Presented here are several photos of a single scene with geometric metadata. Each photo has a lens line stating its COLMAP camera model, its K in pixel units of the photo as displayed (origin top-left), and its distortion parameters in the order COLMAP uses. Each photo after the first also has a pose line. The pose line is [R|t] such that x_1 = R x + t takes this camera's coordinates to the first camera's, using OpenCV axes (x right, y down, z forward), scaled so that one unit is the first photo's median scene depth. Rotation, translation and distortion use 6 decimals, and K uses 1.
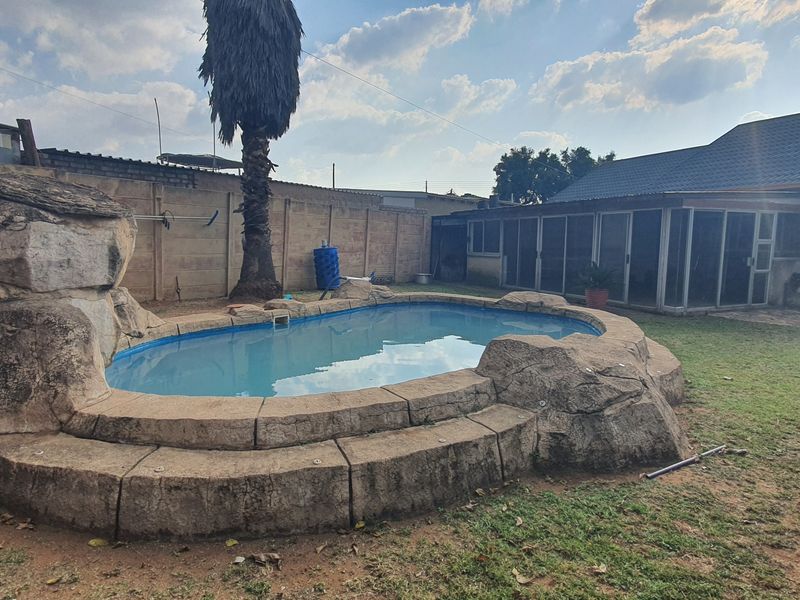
lens RADIAL K [[500.7, 0, 392.6], [0, 500.7, 304.1], [0, 0, 1]] dist [-0.000633, -0.004068]
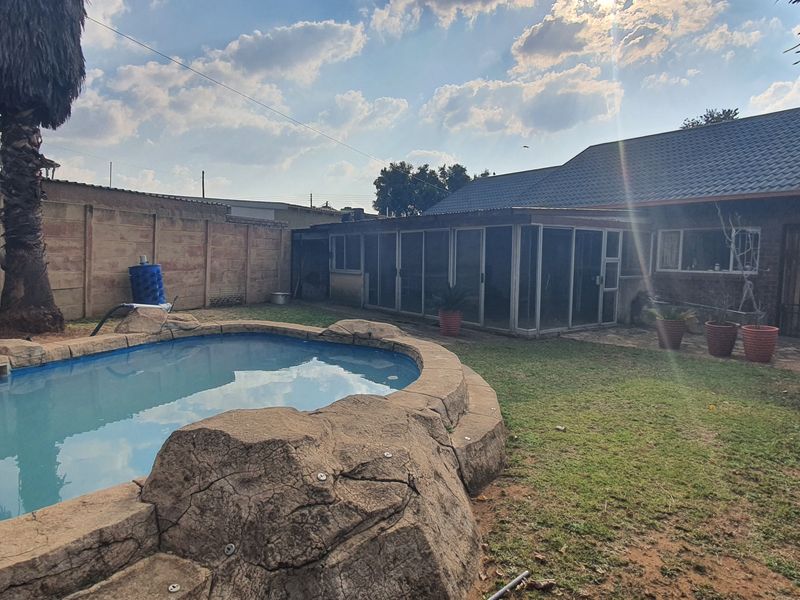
lens RADIAL K [[479.4, 0, 401.0], [0, 479.4, 306.5], [0, 0, 1]] dist [0.027467, -0.030175]
pose [[0.980177, -0.016115, 0.197466, 0.110654], [0.019215, 0.999720, -0.013791, -0.021039], [-0.197189, 0.017312, 0.980213, 0.114254]]
